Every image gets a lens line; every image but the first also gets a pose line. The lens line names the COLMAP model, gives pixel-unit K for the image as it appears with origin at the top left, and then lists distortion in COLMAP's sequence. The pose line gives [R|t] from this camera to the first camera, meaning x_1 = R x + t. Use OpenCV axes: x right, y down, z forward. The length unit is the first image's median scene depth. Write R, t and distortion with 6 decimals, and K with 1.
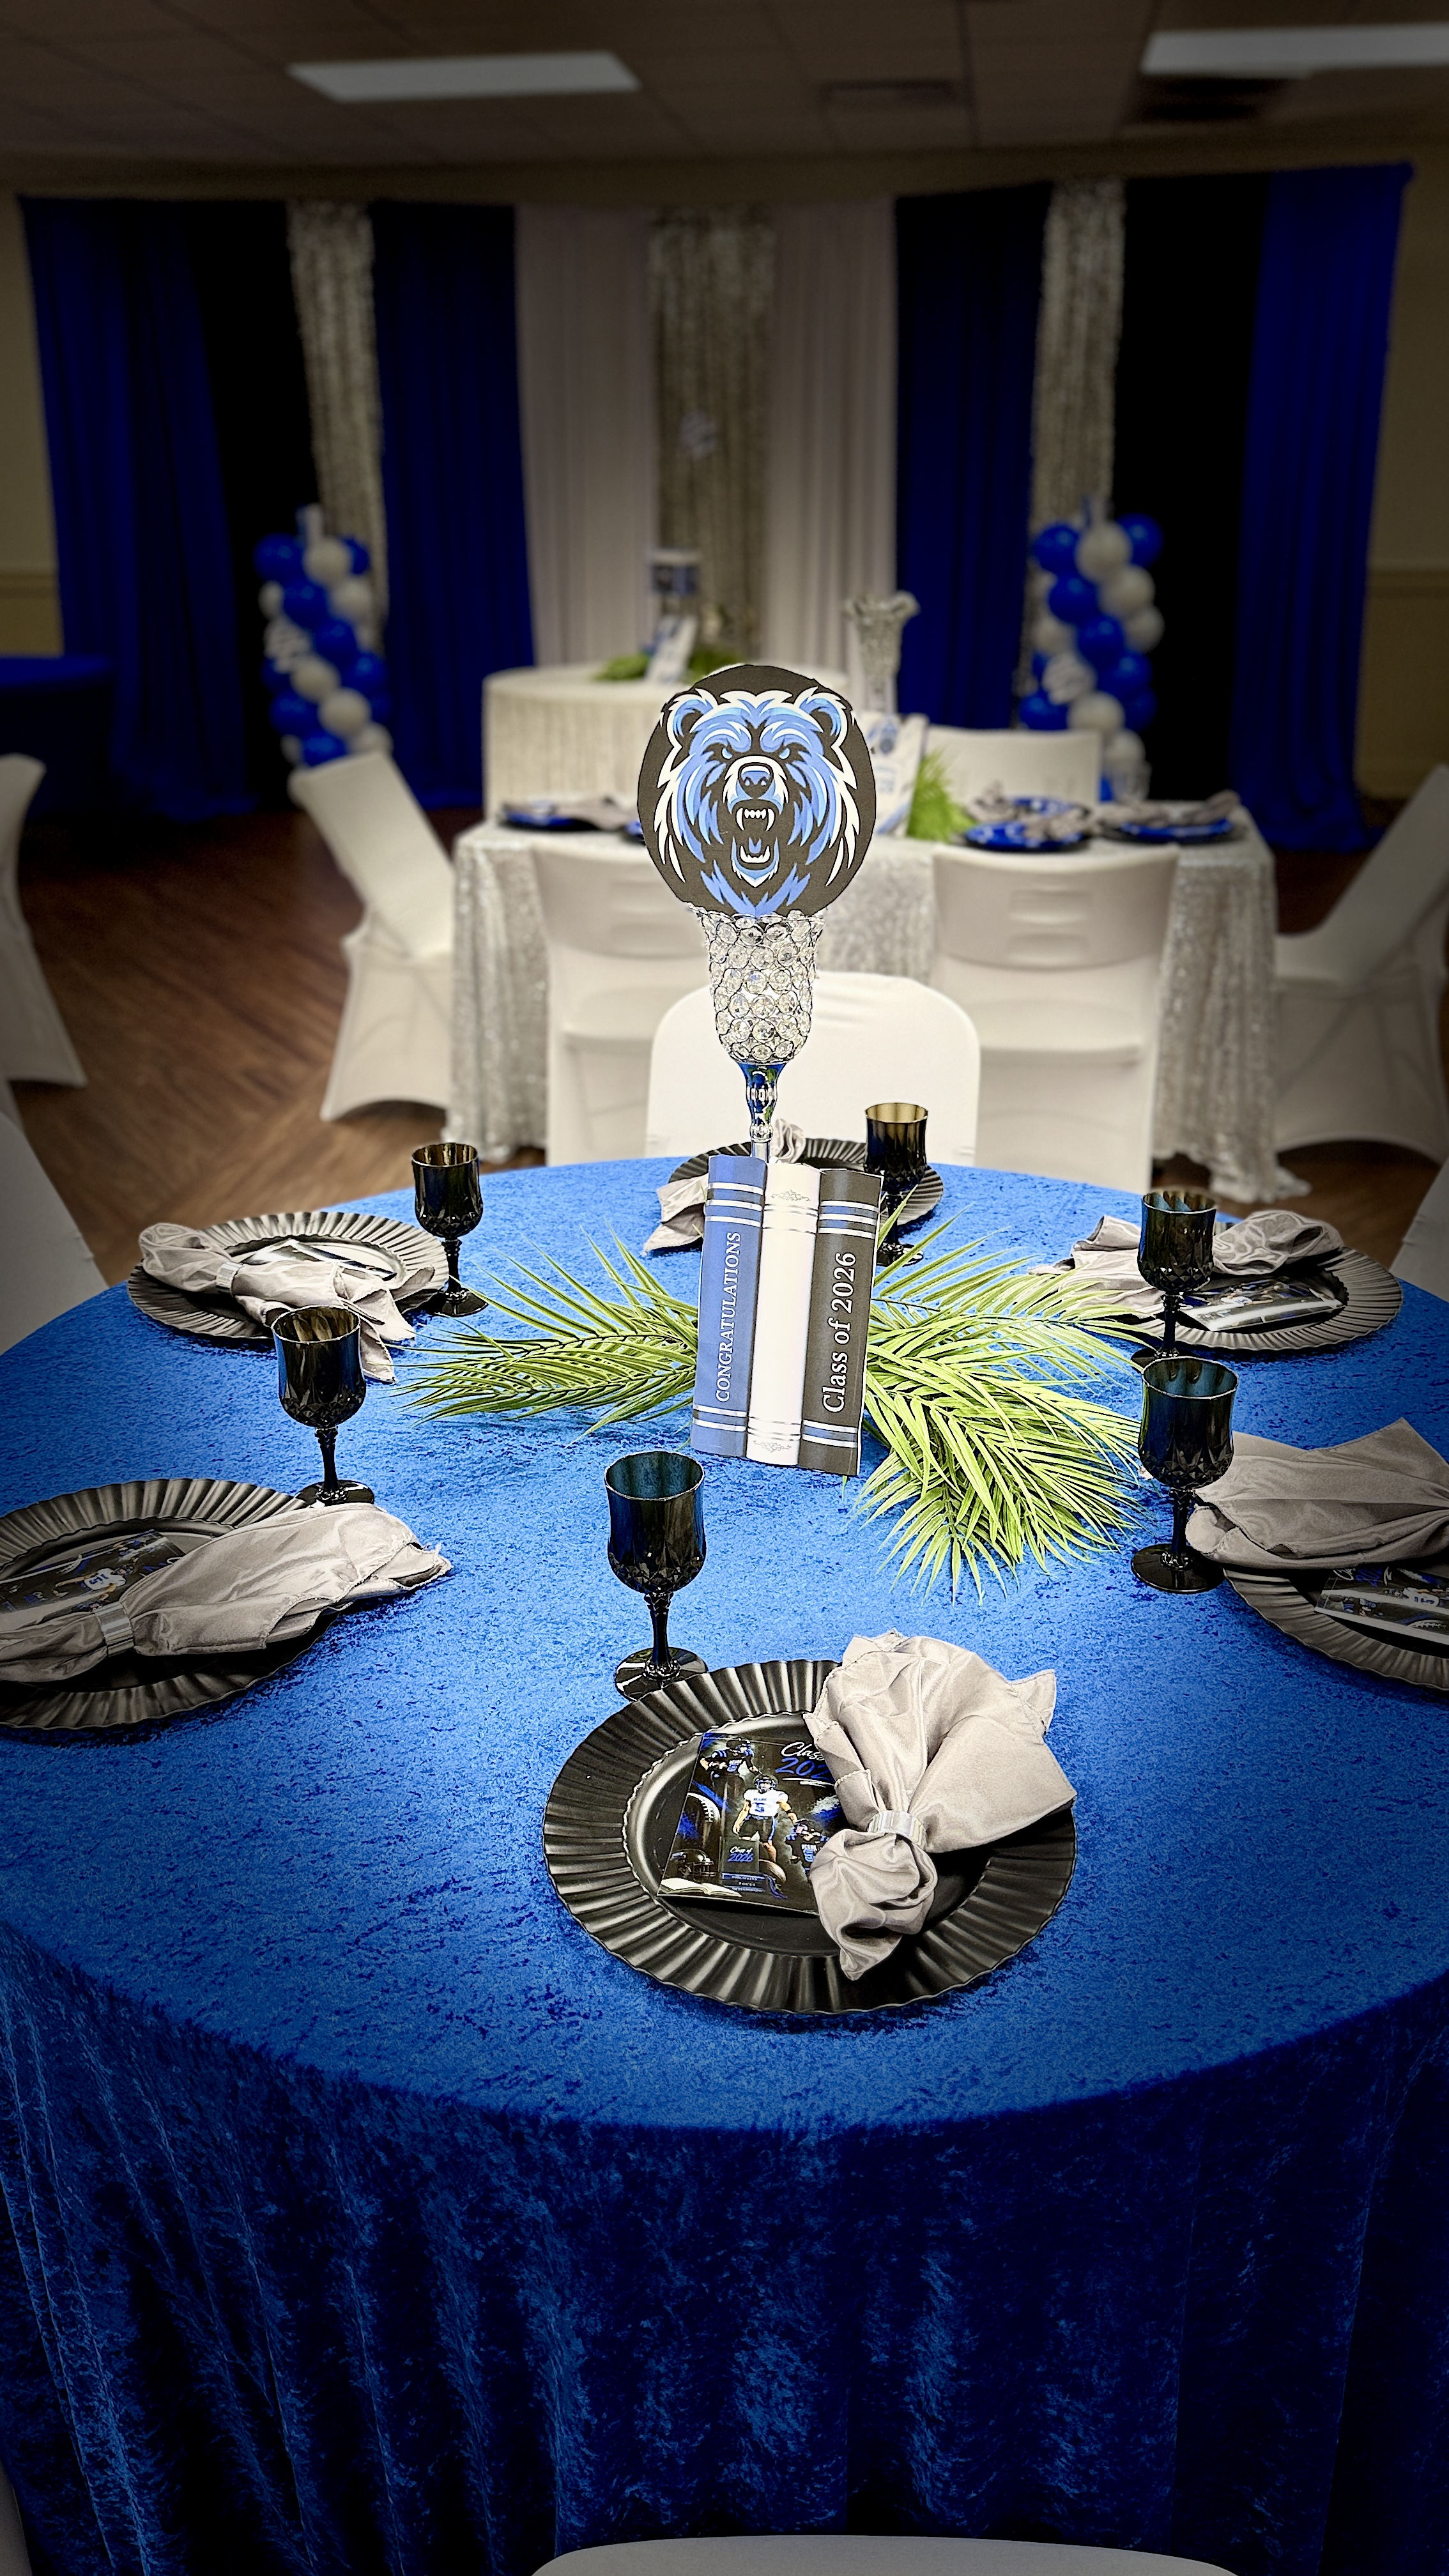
lens RADIAL K [[1813.4, 0, 728.3], [0, 1813.4, 1300.1], [0, 0, 1]] dist [0.170321, -0.364845]
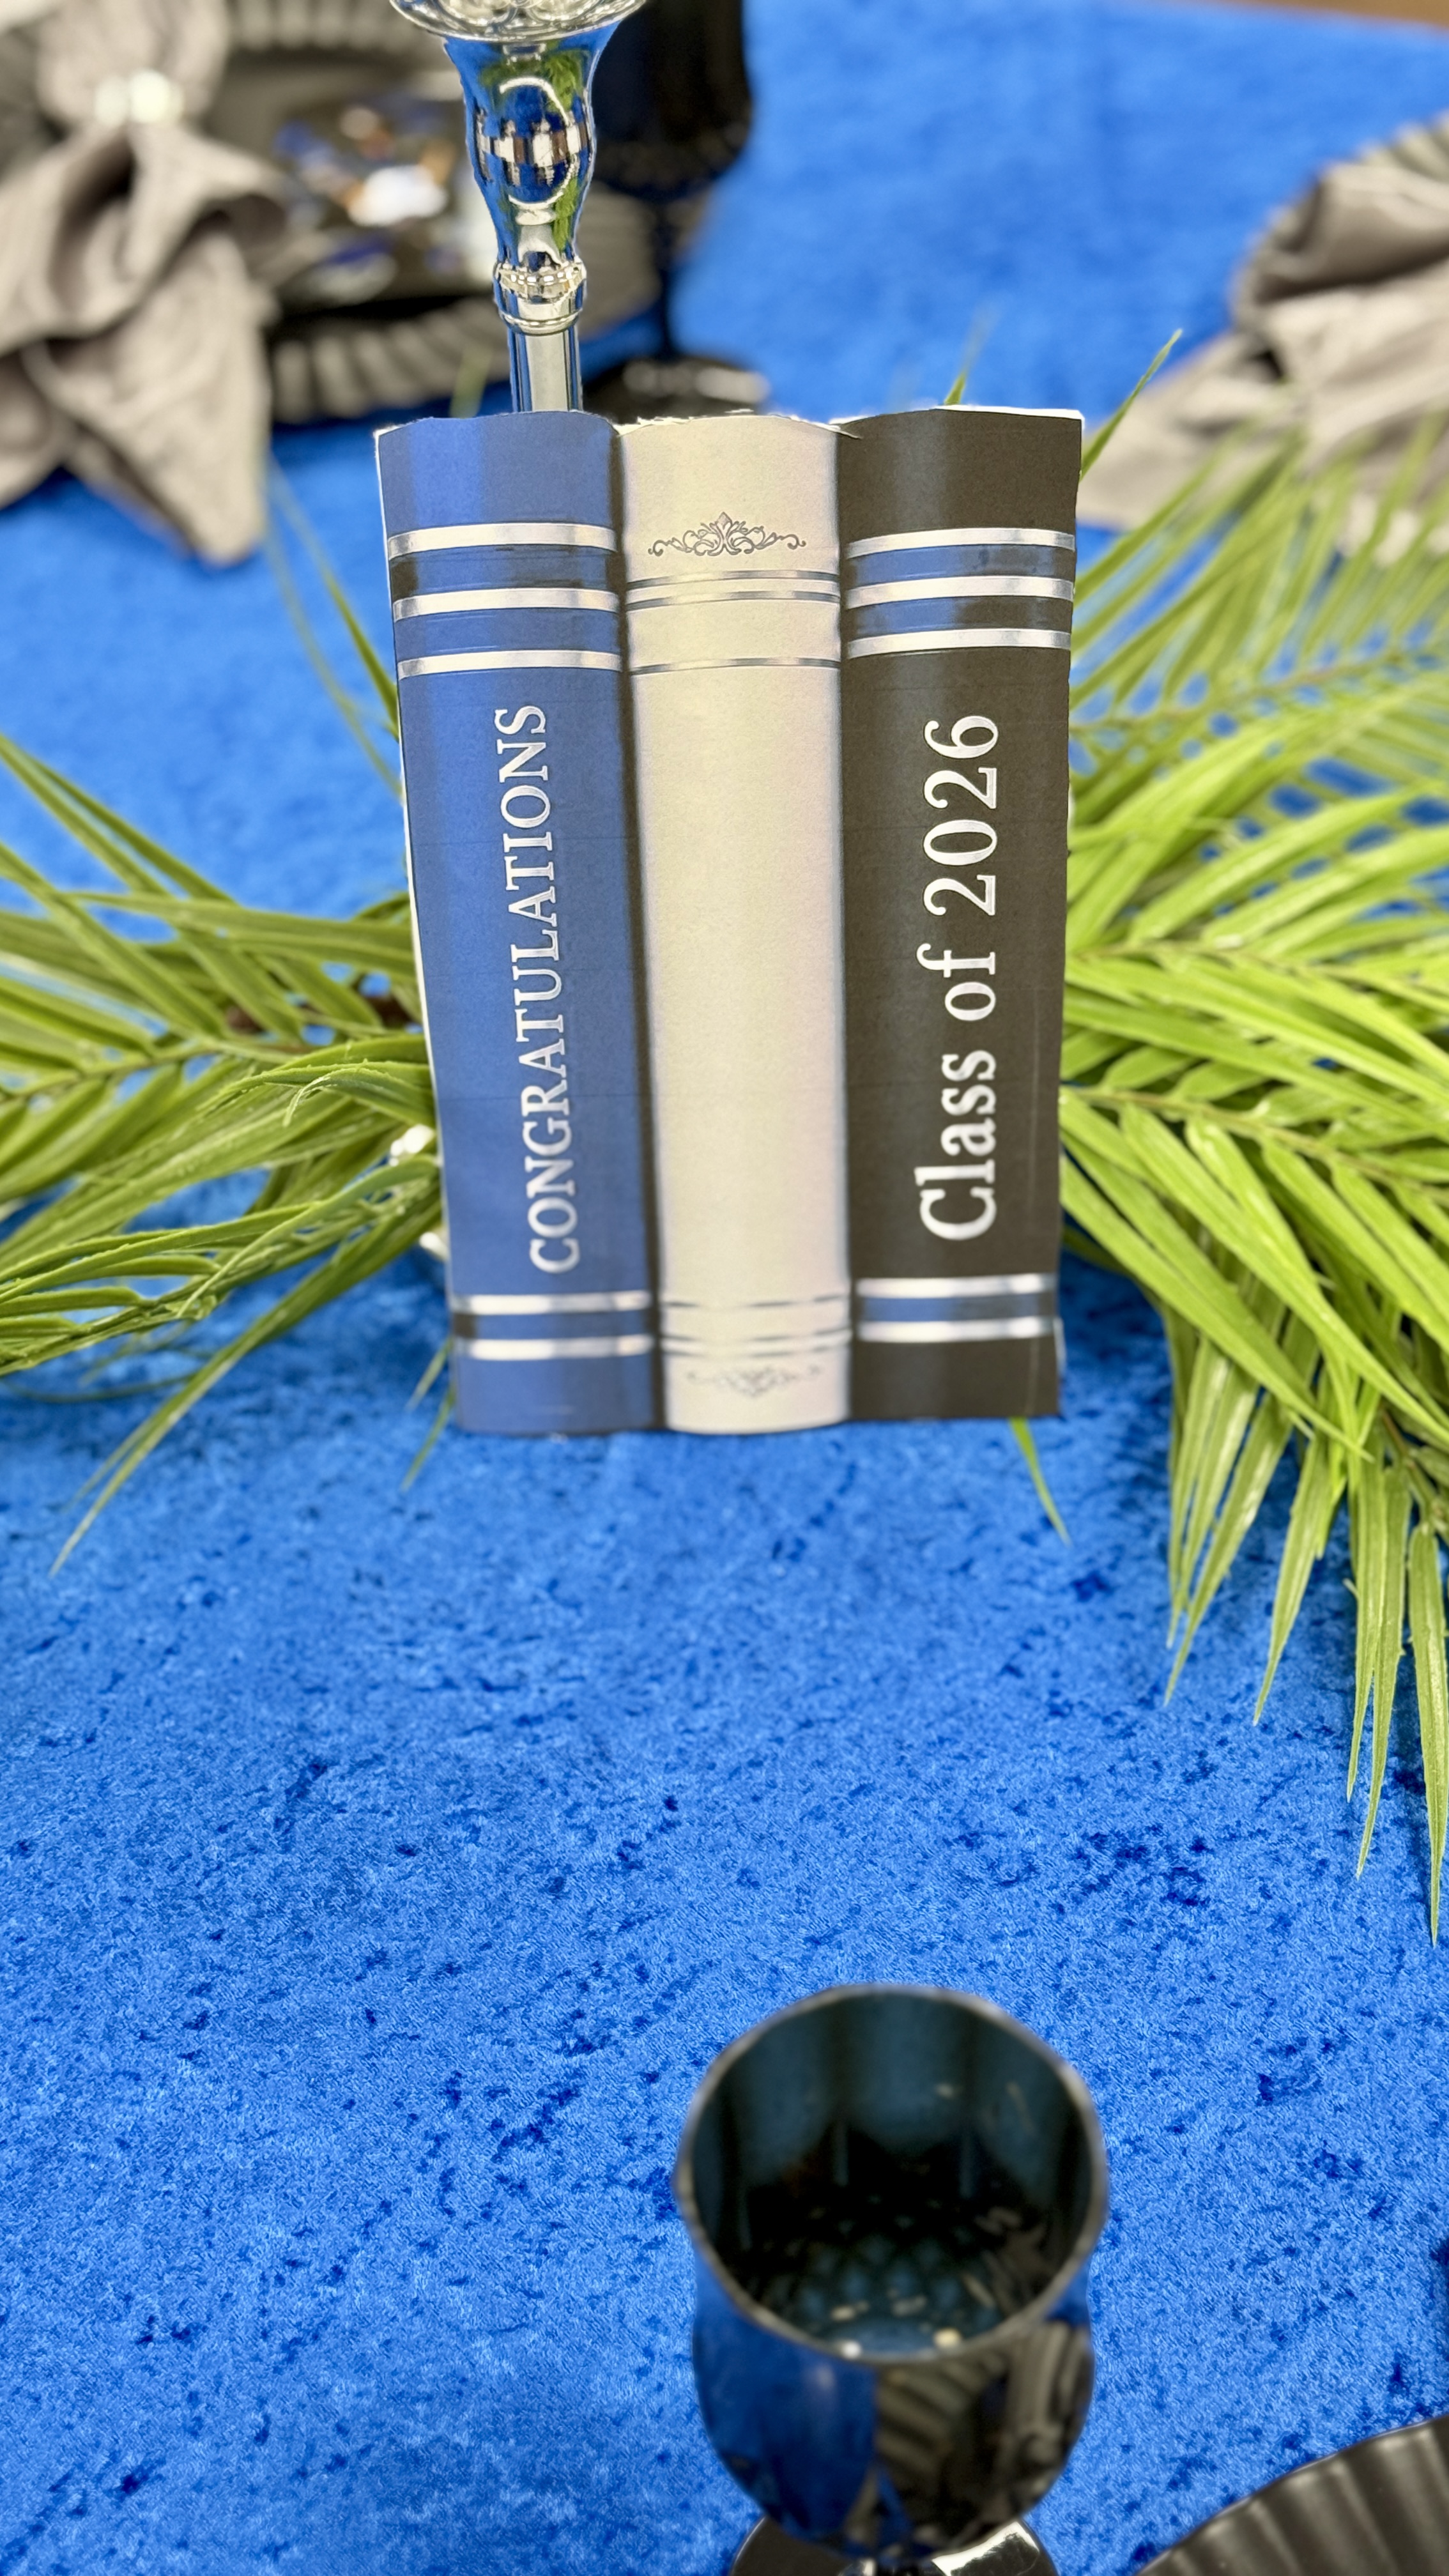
lens RADIAL K [[3624.0, 0, 727.4], [0, 3624.0, 1295.1], [0, 0, 1]] dist [0.150754, -0.108872]
pose [[0.937720, -0.255760, 0.235092, -0.106178], [0.157216, 0.915903, 0.369330, -0.137979], [-0.309781, -0.309368, 0.899070, 0.453882]]
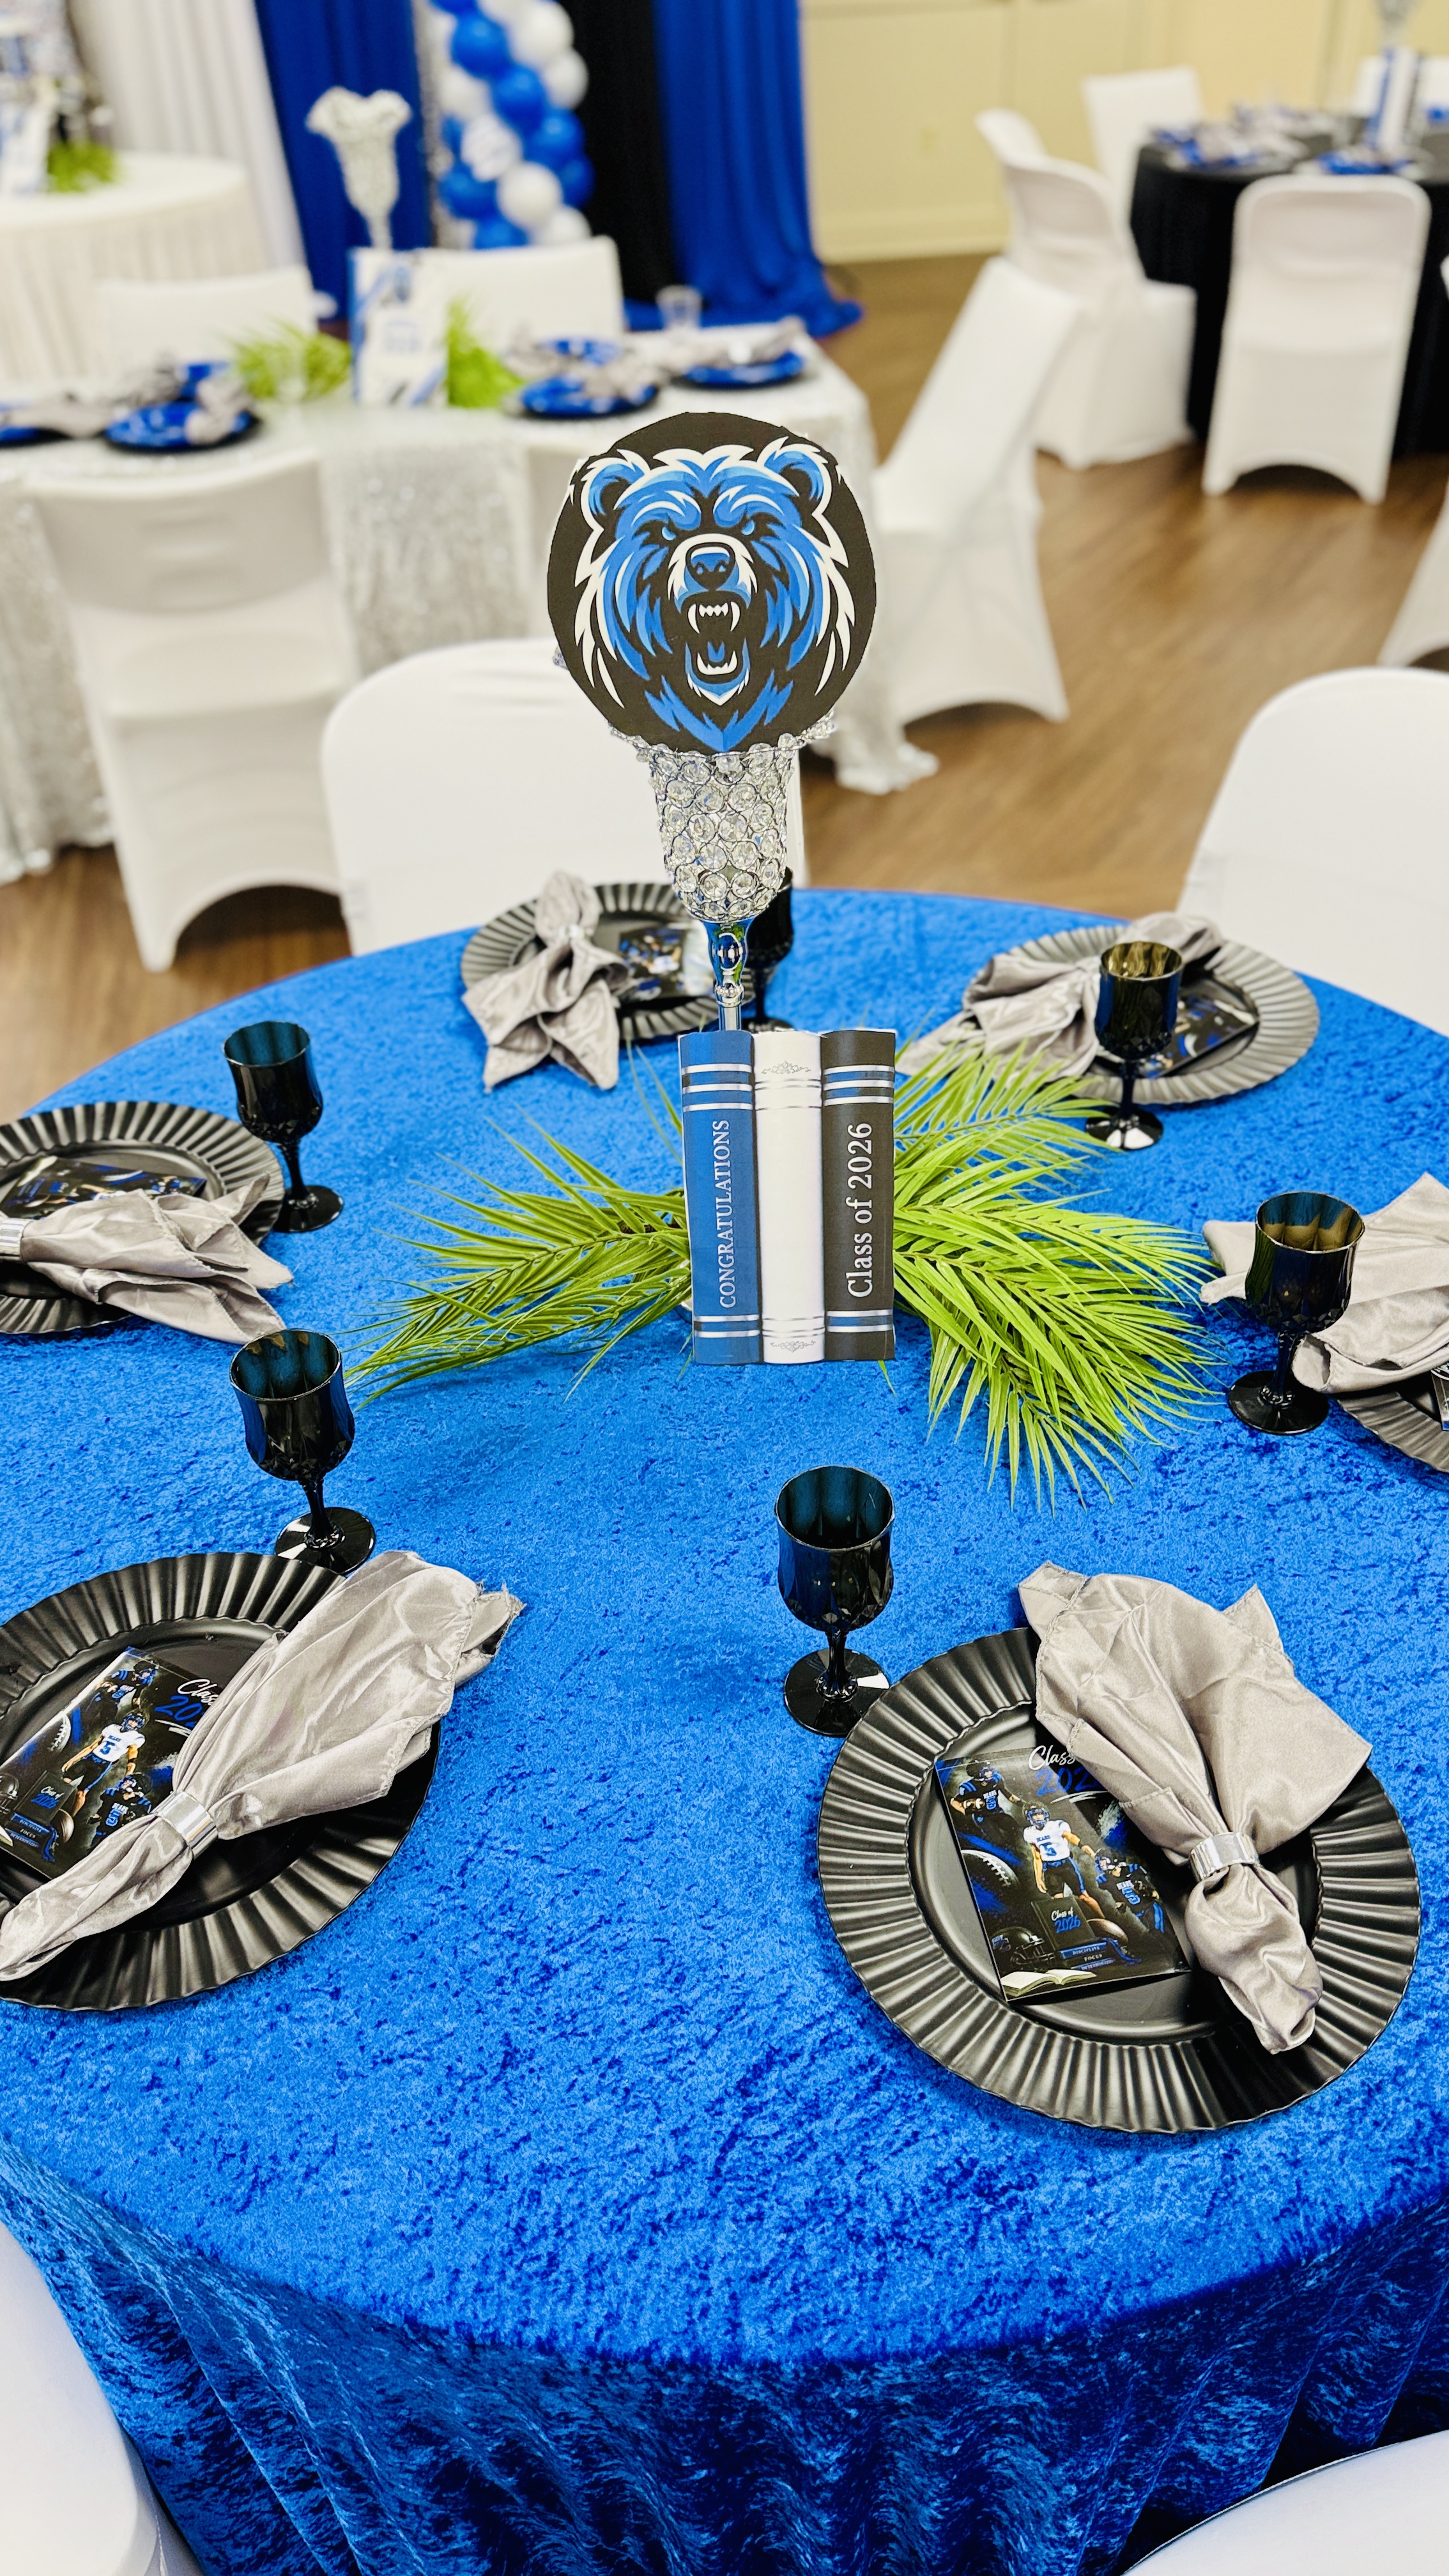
lens RADIAL K [[1813.4, 0, 728.3], [0, 1813.4, 1300.1], [0, 0, 1]] dist [0.170321, -0.364845]
pose [[0.944159, -0.225601, 0.240140, -0.198258], [0.159477, 0.950664, 0.266092, -0.167673], [-0.288323, -0.212937, 0.933557, 0.183085]]
